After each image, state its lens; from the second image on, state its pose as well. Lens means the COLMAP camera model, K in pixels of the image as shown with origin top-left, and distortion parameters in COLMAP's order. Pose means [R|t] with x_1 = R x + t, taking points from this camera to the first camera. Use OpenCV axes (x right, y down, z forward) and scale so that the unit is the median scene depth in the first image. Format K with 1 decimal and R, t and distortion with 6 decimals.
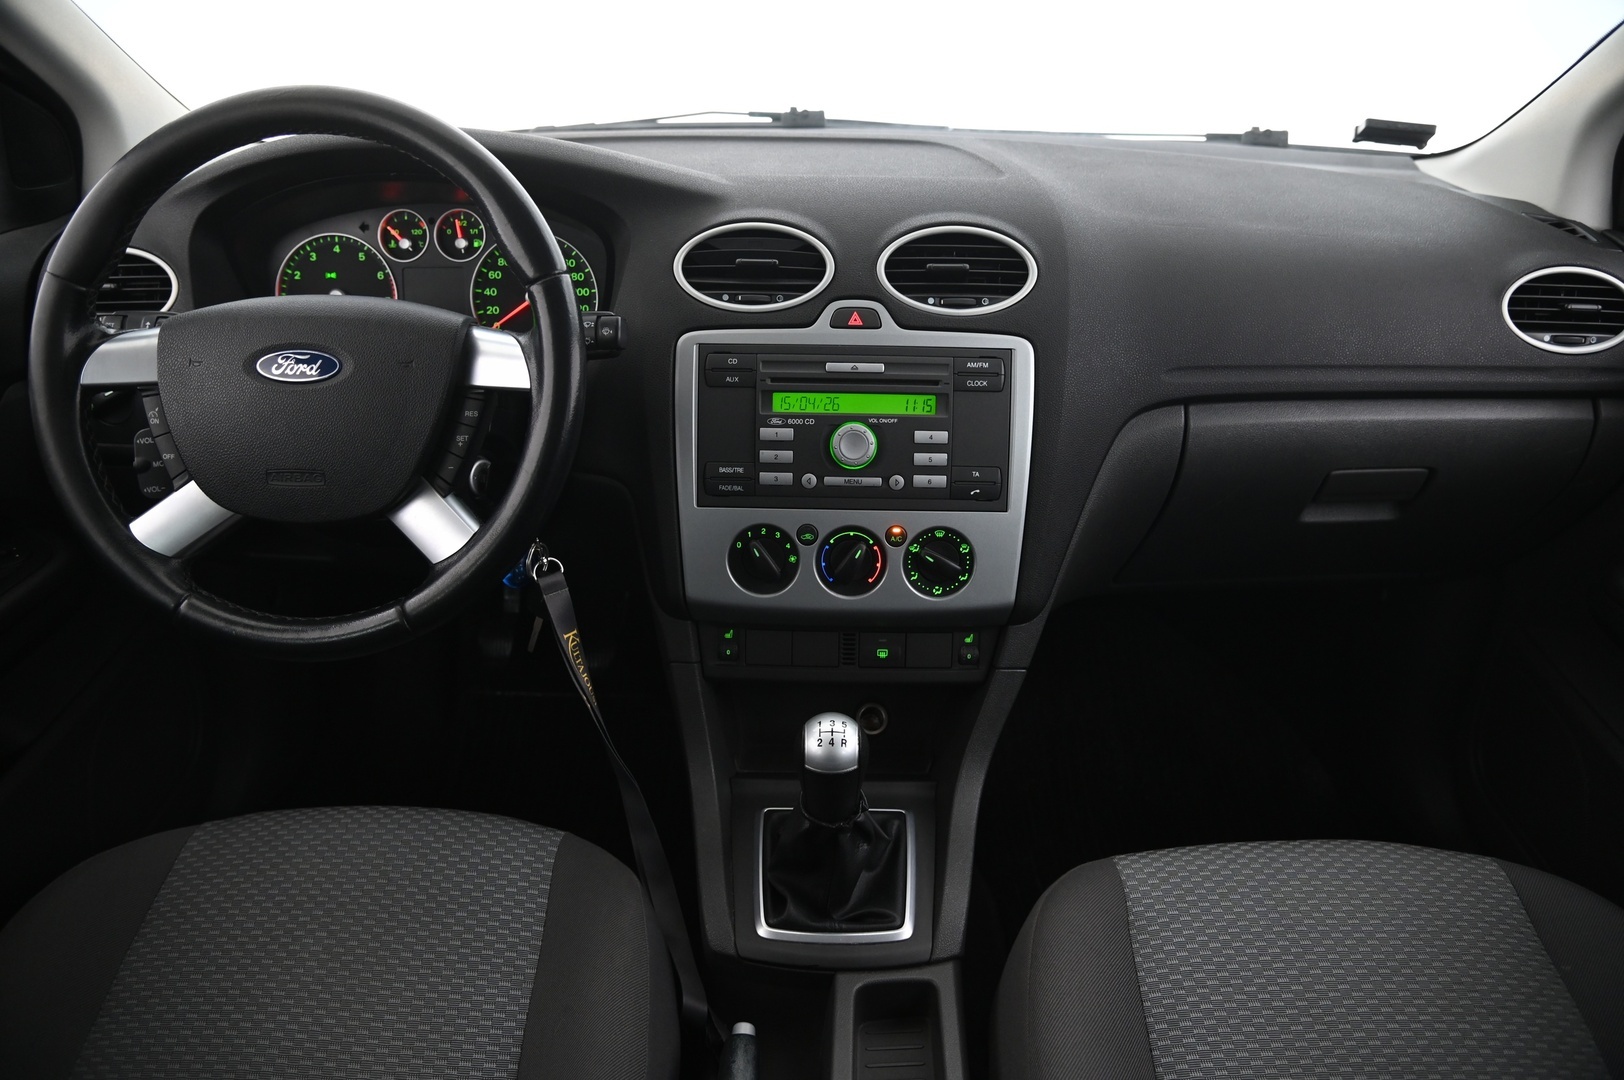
lens RADIAL K [[1098.7, 0, 812.0], [0, 1098.7, 540.0], [0, 0, 1]] dist [-0.126910, 0.068586]
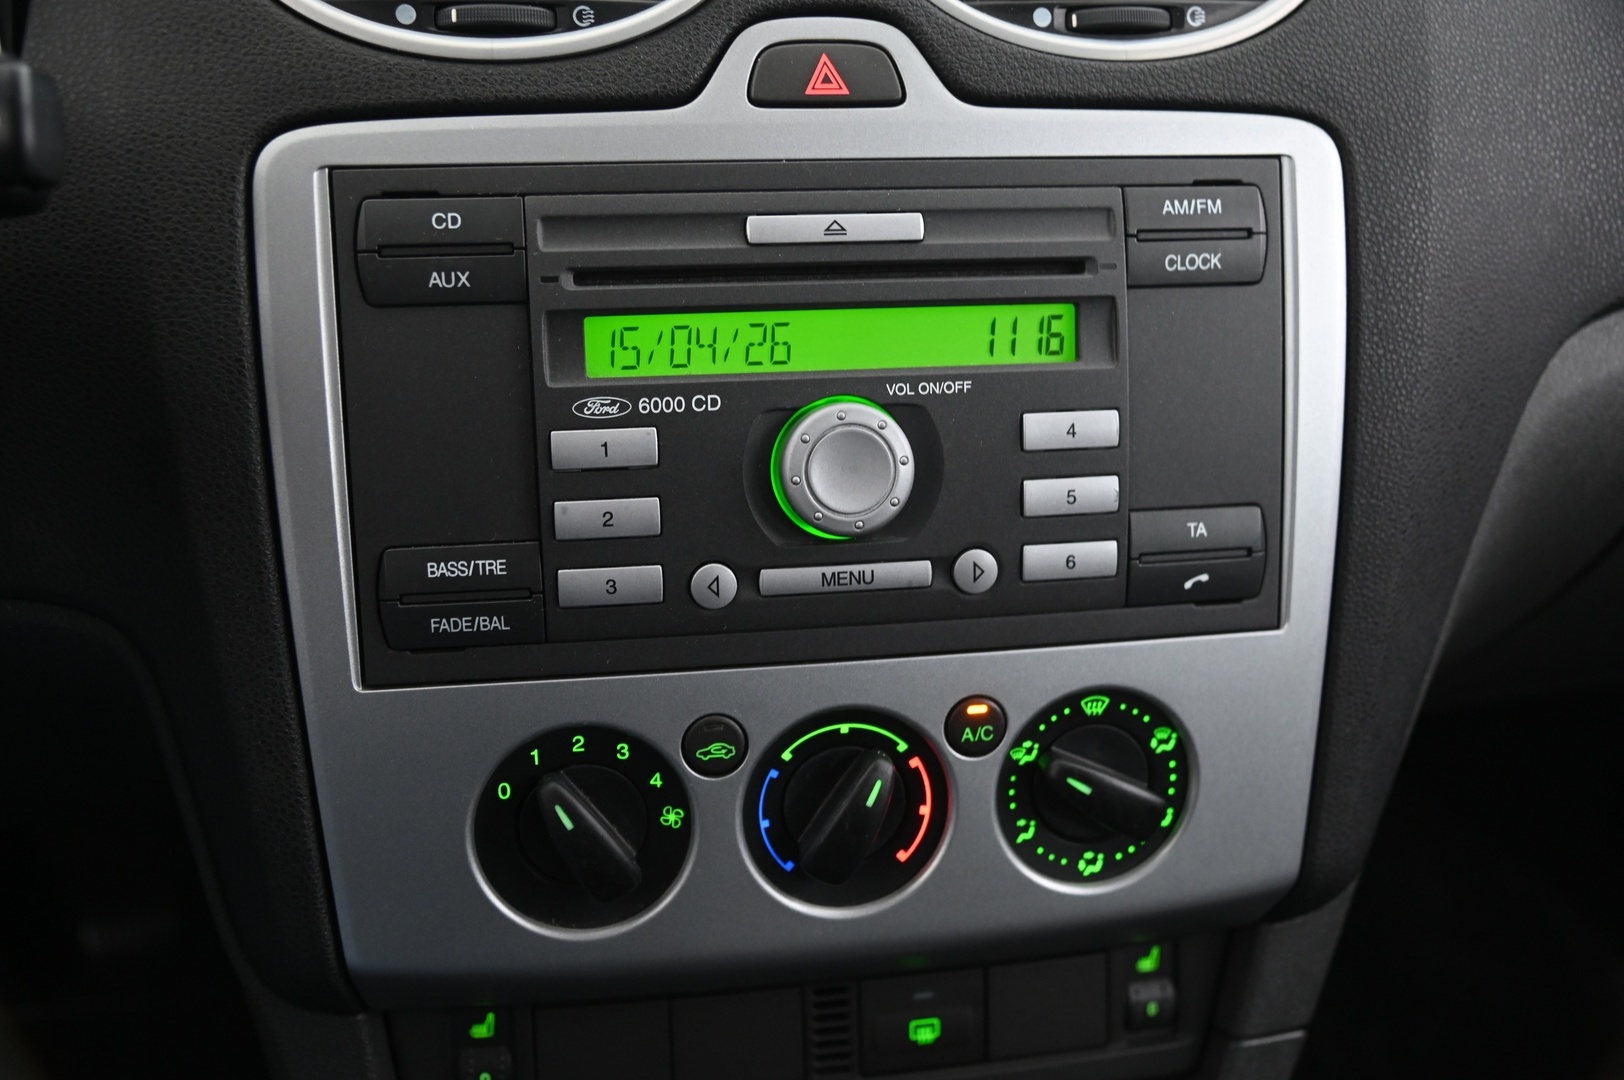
lens RADIAL K [[1561.7, 0, 812.0], [0, 1561.7, 540.0], [0, 0, 1]] dist [0.011381, 0.006280]
pose [[0.982163, -0.068718, 0.175026, -0.054031], [0.065998, 0.997592, 0.021321, -0.075041], [-0.176070, -0.009389, 0.984333, 0.539844]]
